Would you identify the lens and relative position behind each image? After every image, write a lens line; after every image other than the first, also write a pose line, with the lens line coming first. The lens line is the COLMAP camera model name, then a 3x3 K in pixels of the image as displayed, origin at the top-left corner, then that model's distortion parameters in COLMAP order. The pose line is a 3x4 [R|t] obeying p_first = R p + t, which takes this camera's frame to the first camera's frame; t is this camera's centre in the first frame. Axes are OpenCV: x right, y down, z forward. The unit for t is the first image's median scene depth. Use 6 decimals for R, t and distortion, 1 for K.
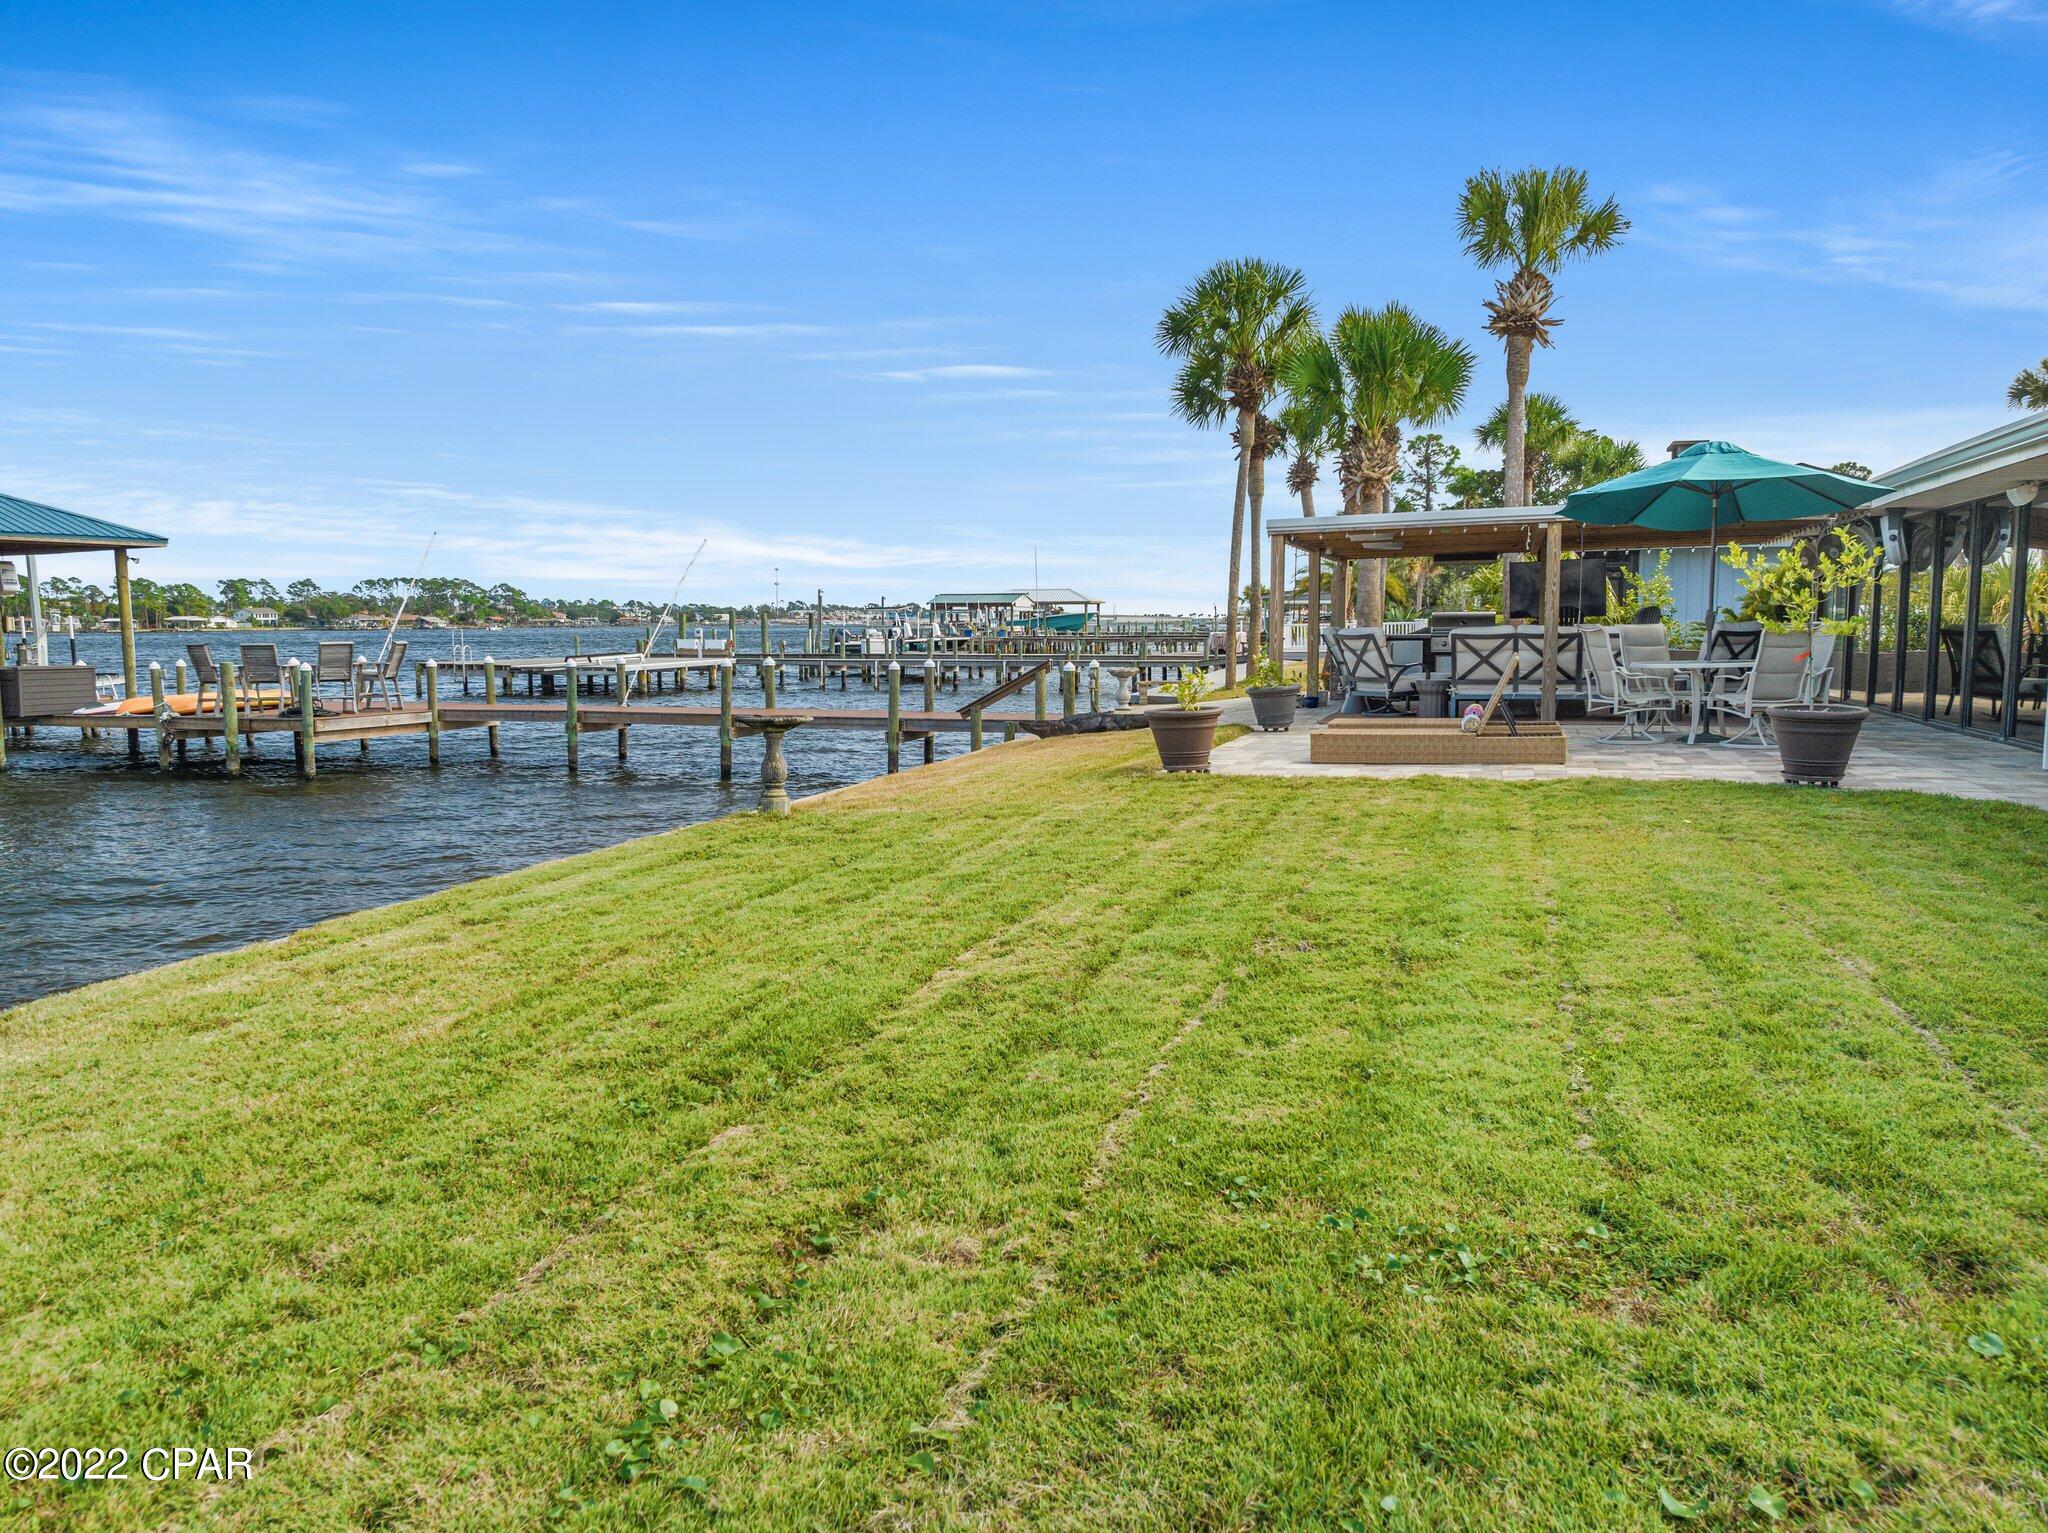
lens RADIAL K [[1438.4, 0, 1004.6], [0, 1438.4, 770.3], [0, 0, 1]] dist [-0.031229, 0.000955]
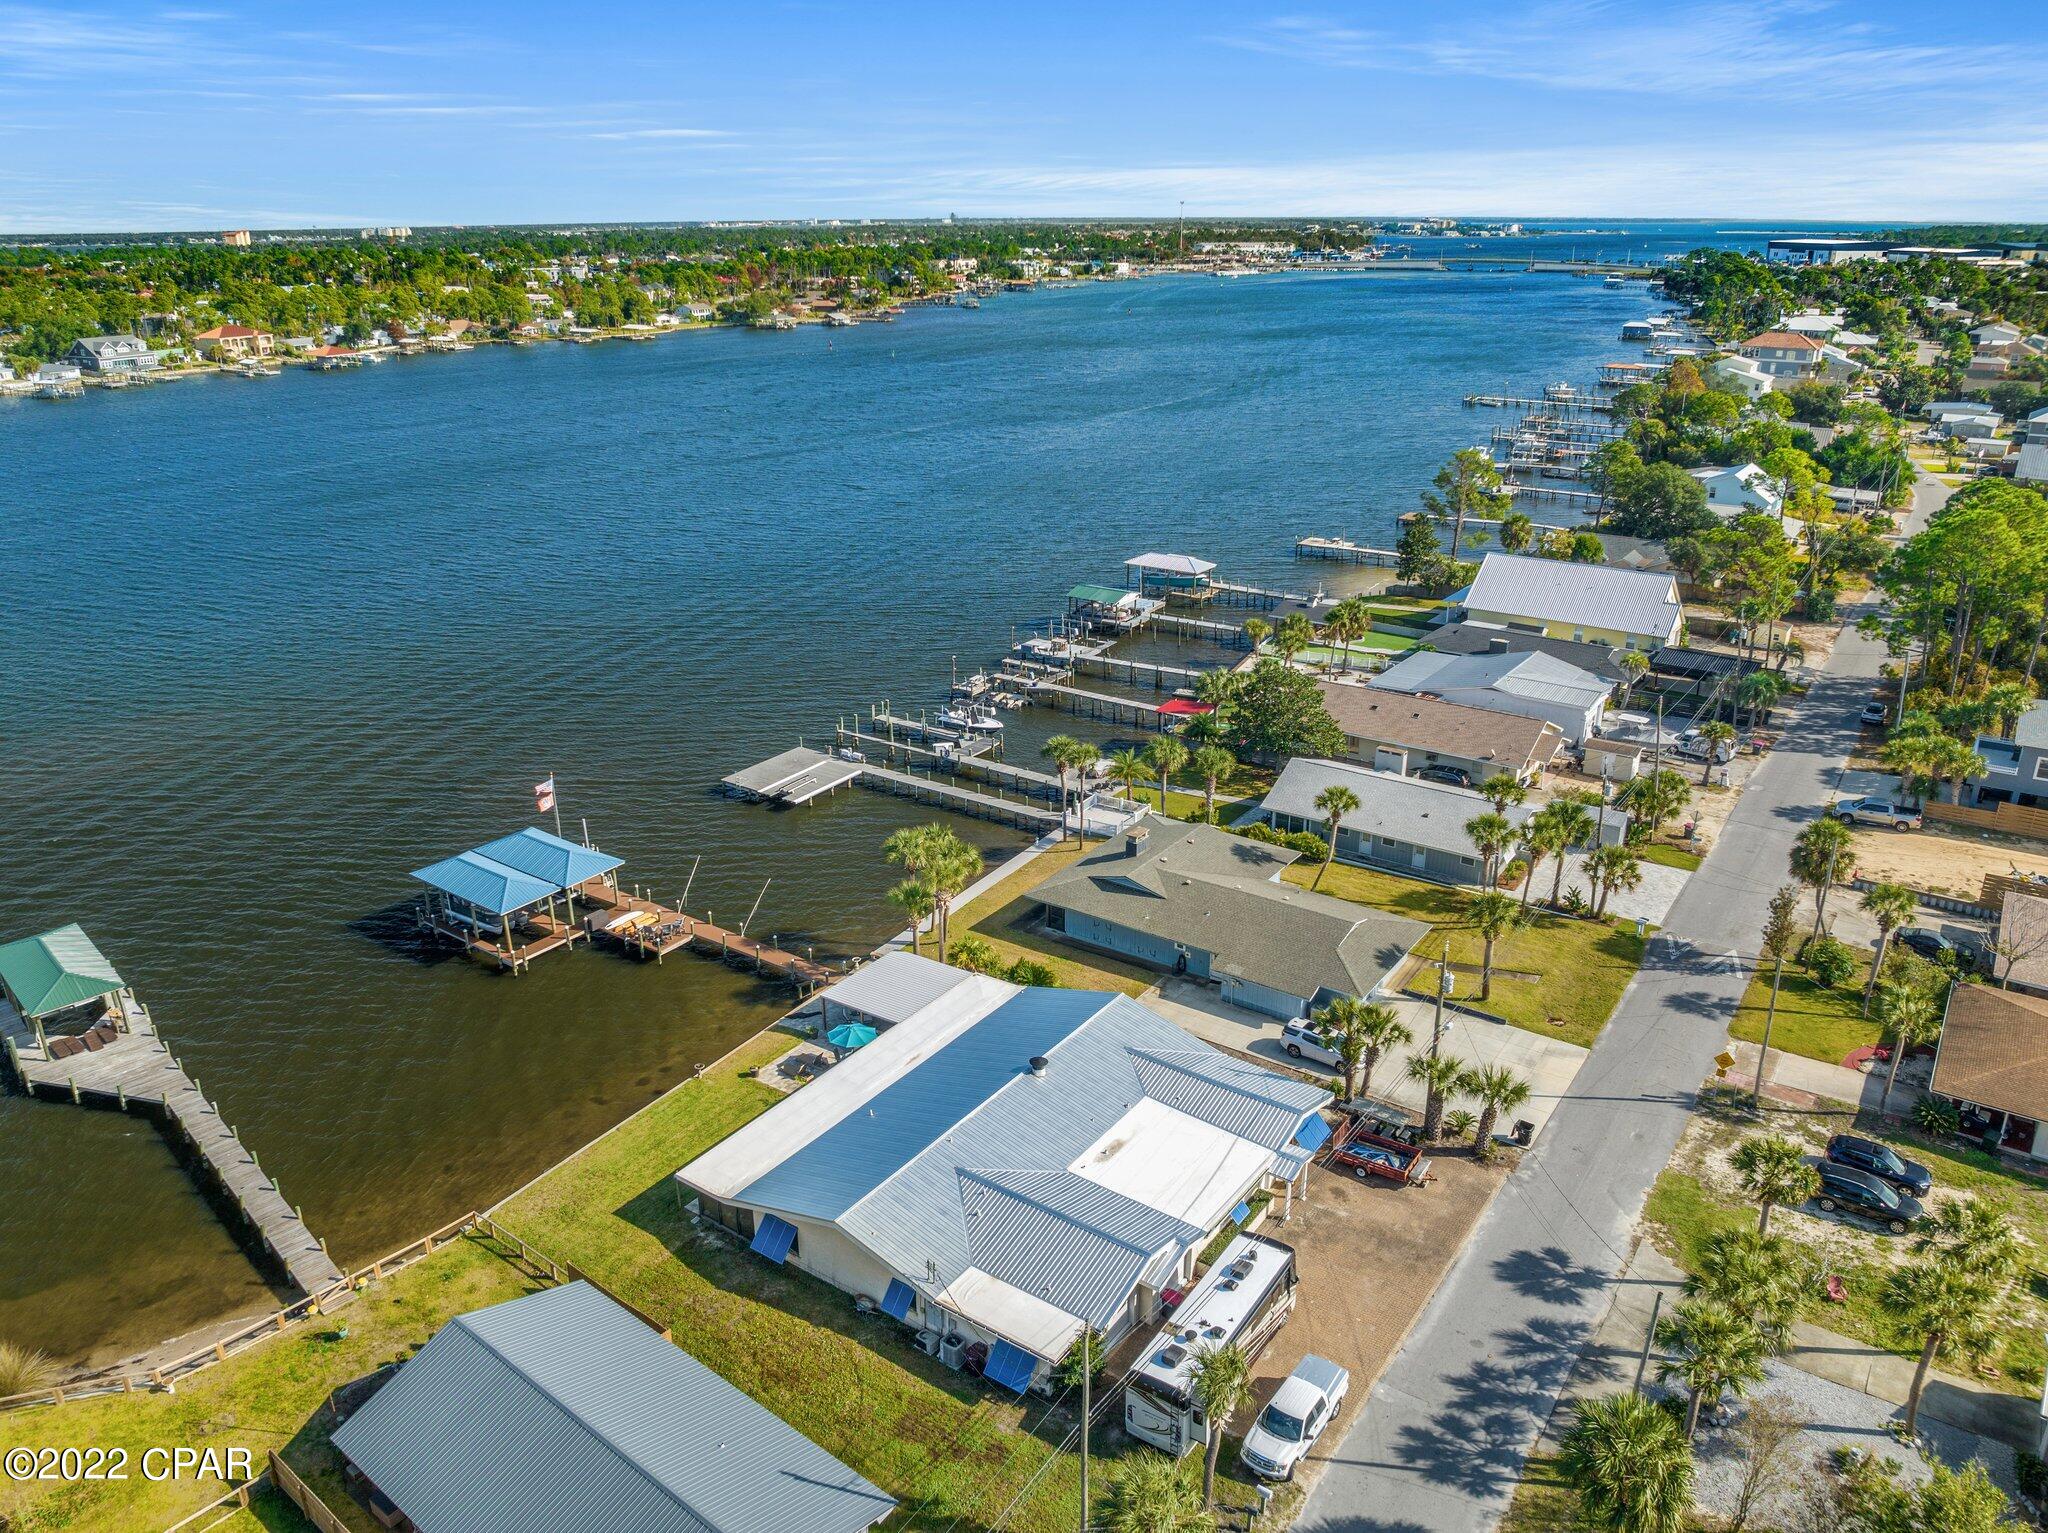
lens RADIAL K [[1438.4, 0, 1004.6], [0, 1438.4, 770.3], [0, 0, 1]] dist [-0.031229, 0.000955]
pose [[0.960901, 0.095030, -0.260073, 0.048304], [-0.023565, 0.963920, 0.265147, -0.061480], [0.275886, -0.248652, 0.928471, -0.088335]]
